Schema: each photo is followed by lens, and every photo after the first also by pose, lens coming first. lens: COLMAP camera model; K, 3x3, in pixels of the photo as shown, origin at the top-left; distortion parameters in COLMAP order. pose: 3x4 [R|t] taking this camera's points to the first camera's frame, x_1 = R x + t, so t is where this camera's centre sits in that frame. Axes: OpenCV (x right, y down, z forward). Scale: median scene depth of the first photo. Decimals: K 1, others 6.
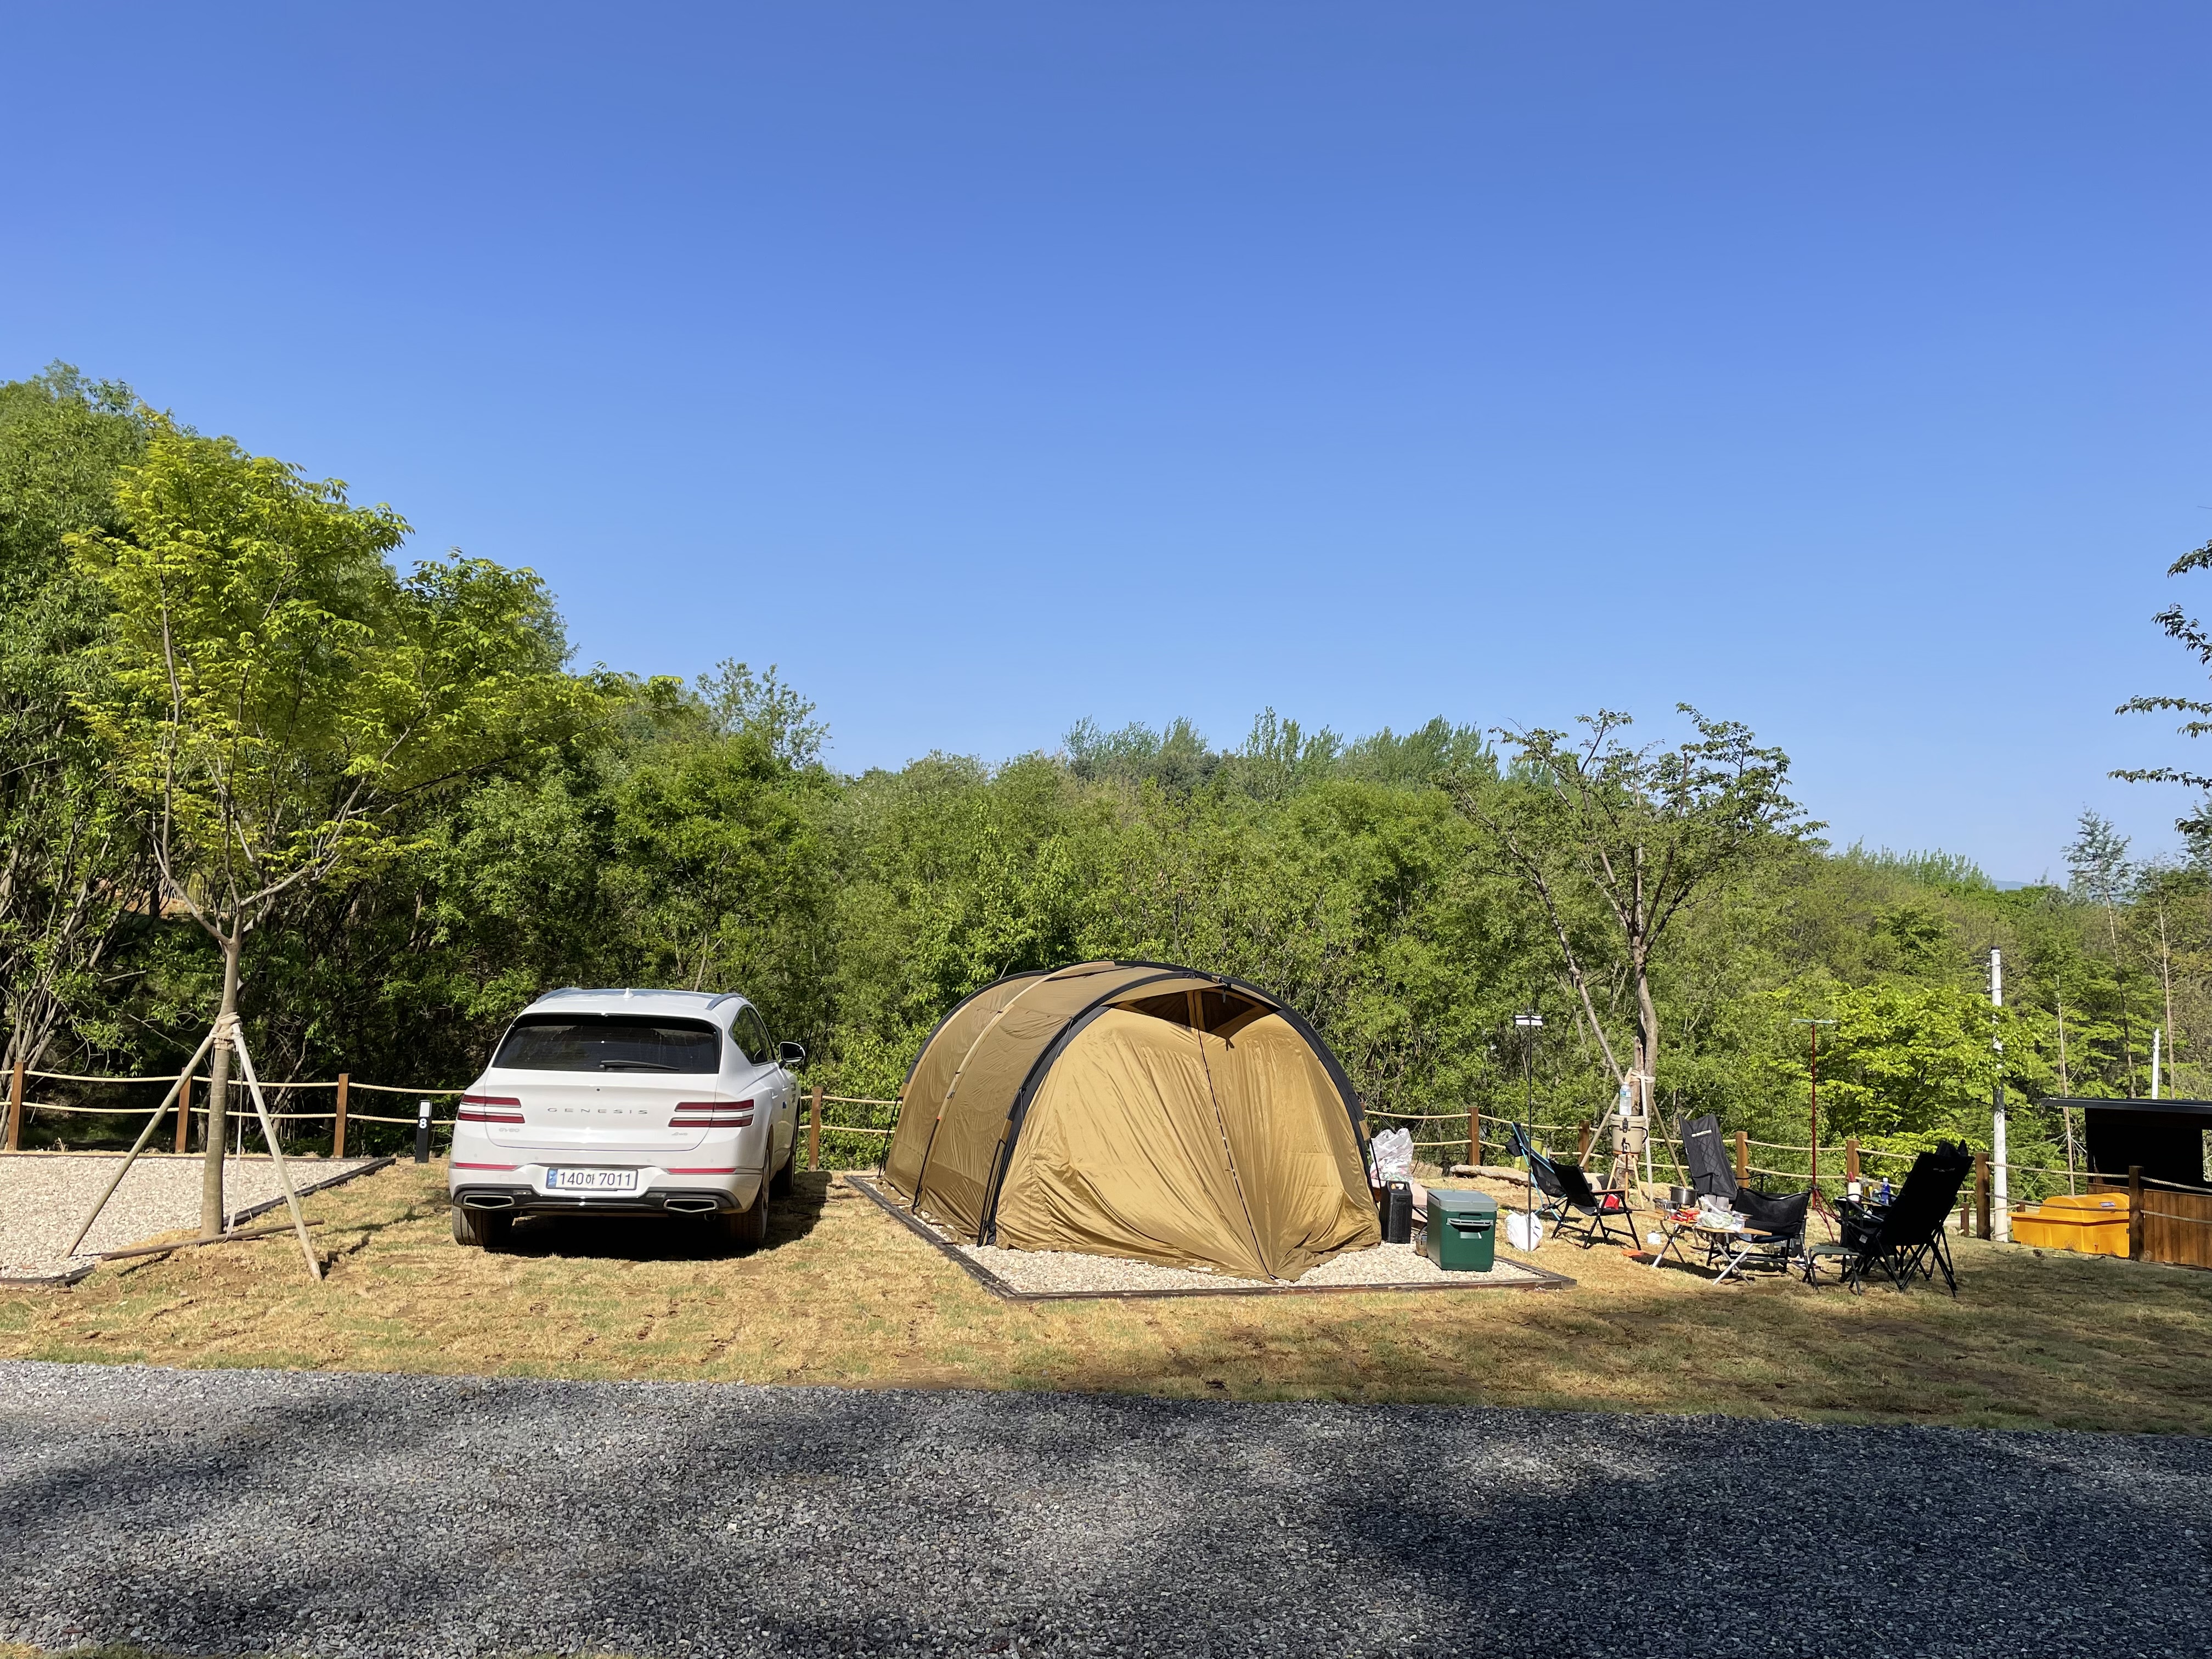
lens RADIAL K [[1661.1, 0, 1108.4], [0, 1661.1, 833.9], [0, 0, 1]] dist [0.007560, 0.000591]
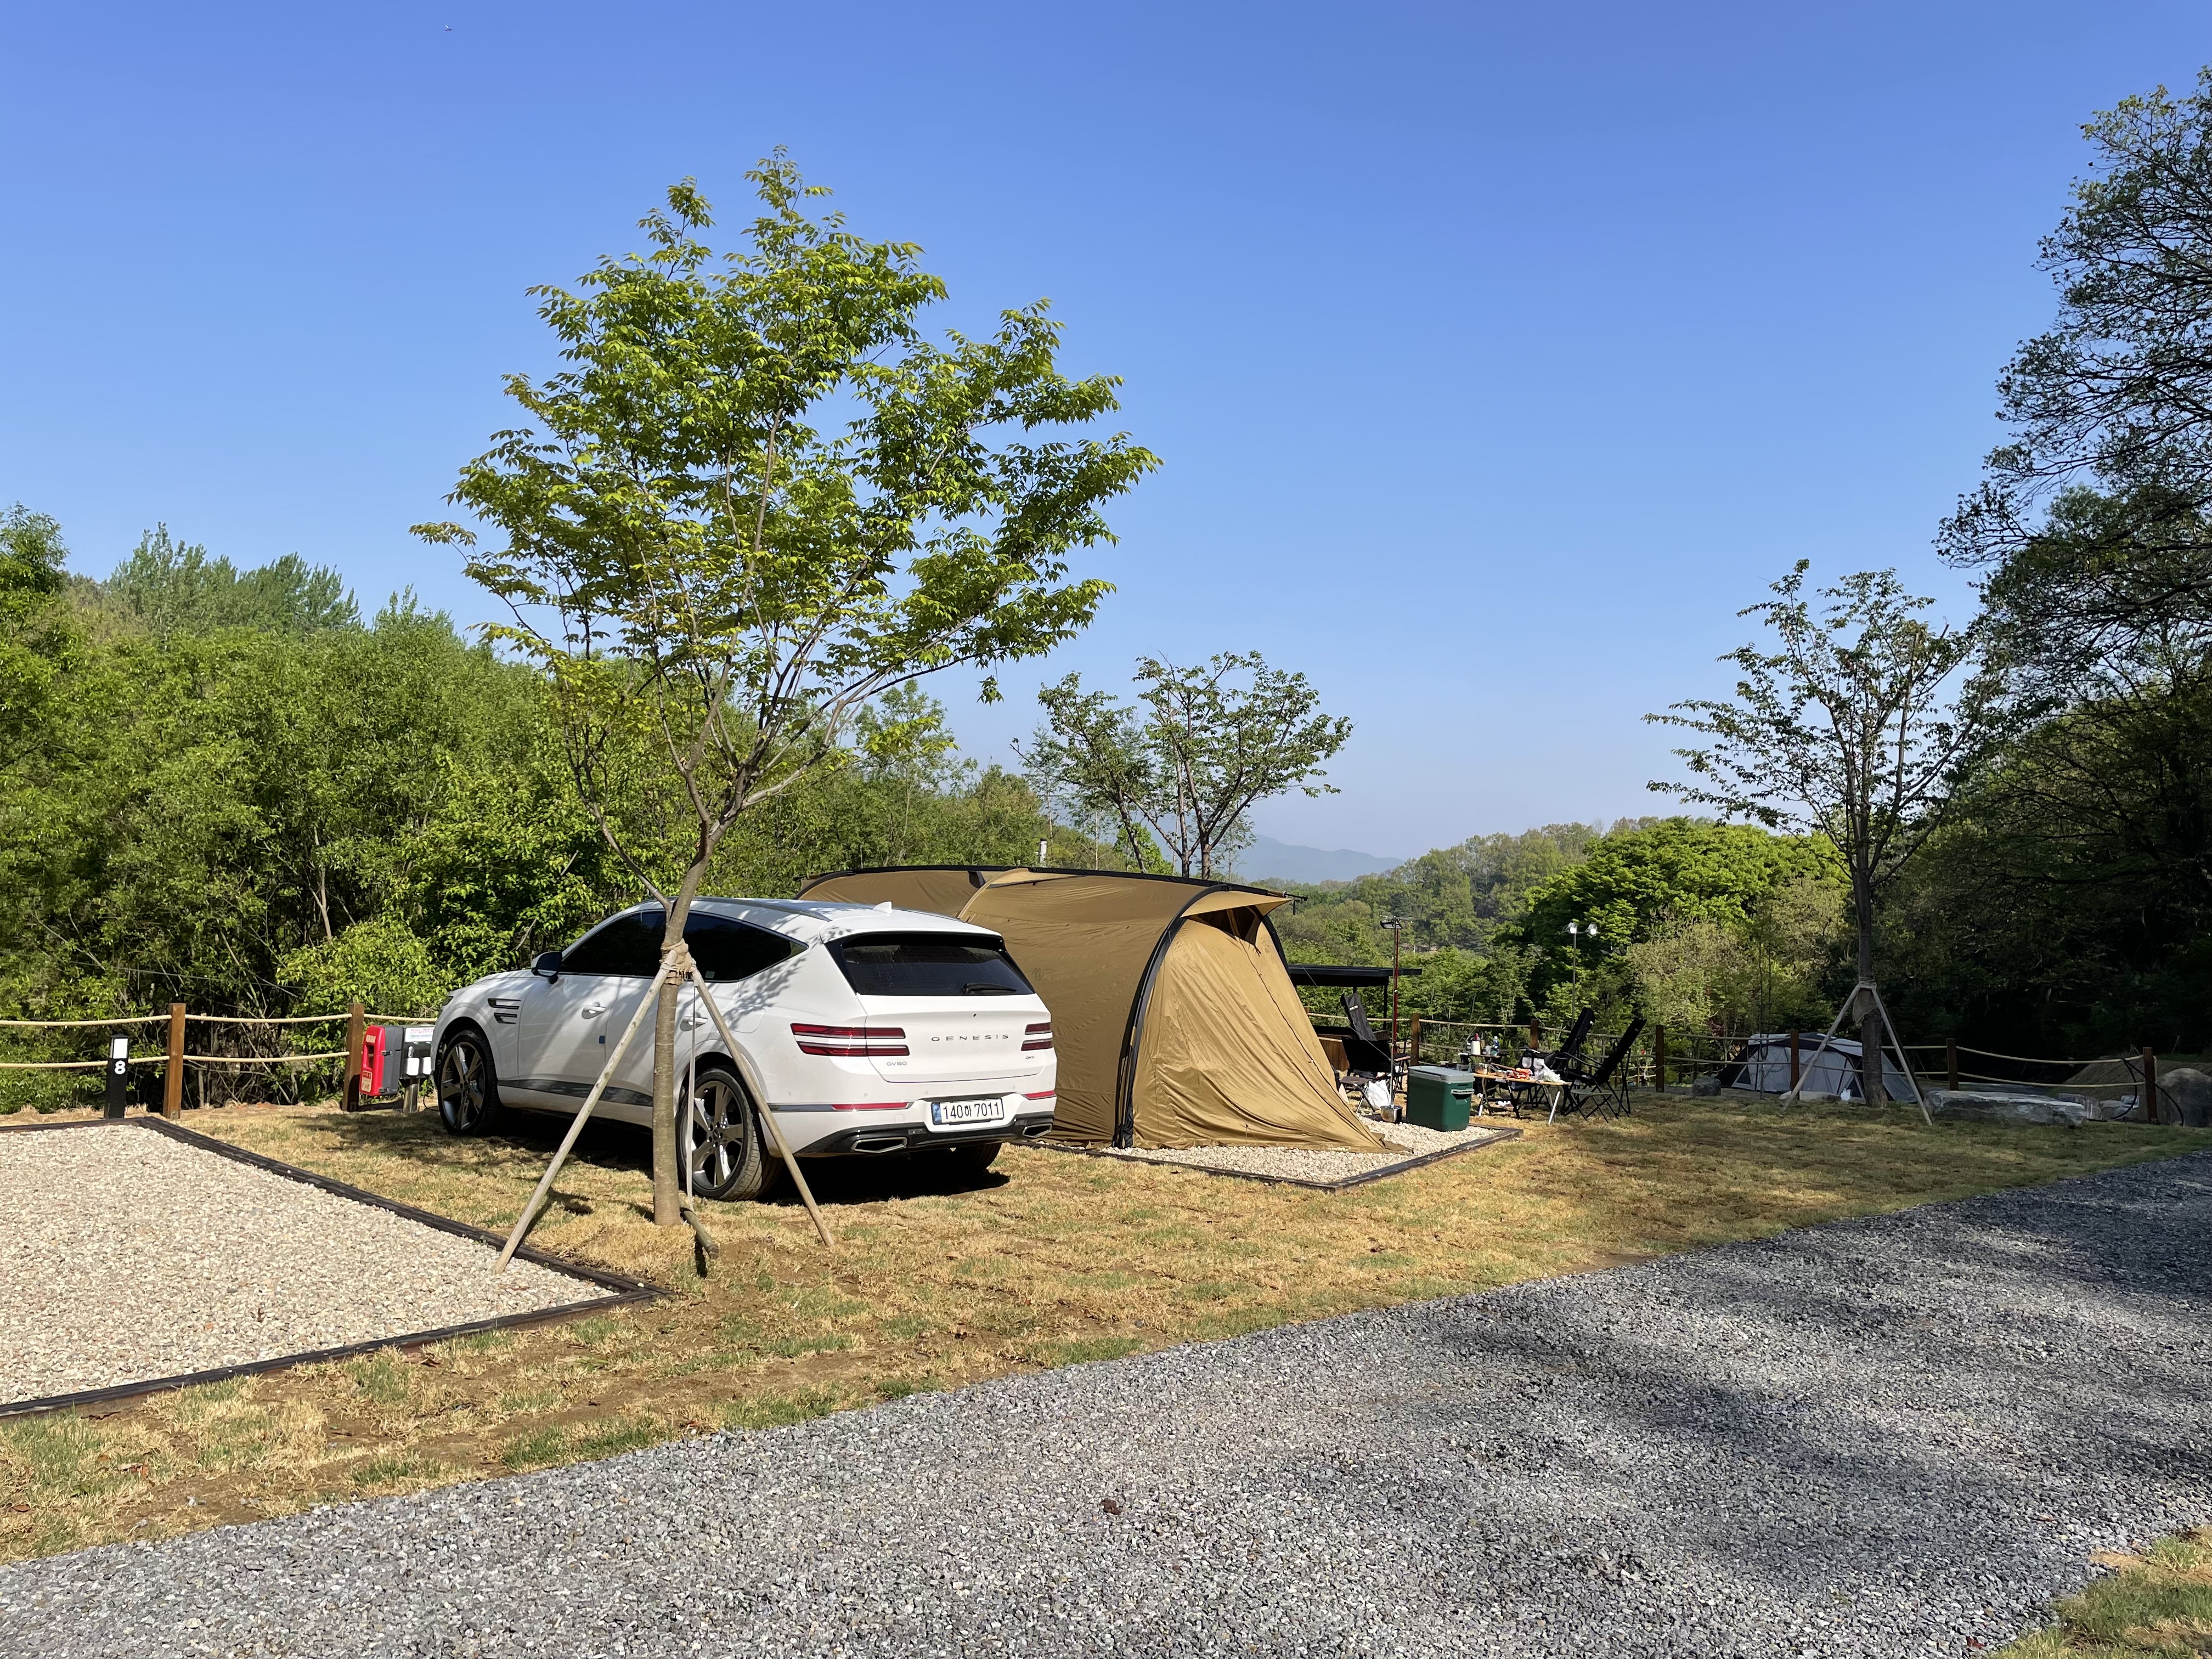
lens RADIAL K [[1661.1, 0, 1110.3], [0, 1661.1, 826.4], [0, 0, 1]] dist [0.007560, 0.000591]
pose [[0.725816, 0.040948, 0.686669, -0.864793], [-0.092502, 0.994970, 0.038443, 0.006785], [-0.681641, -0.091421, 0.725953, 0.279577]]
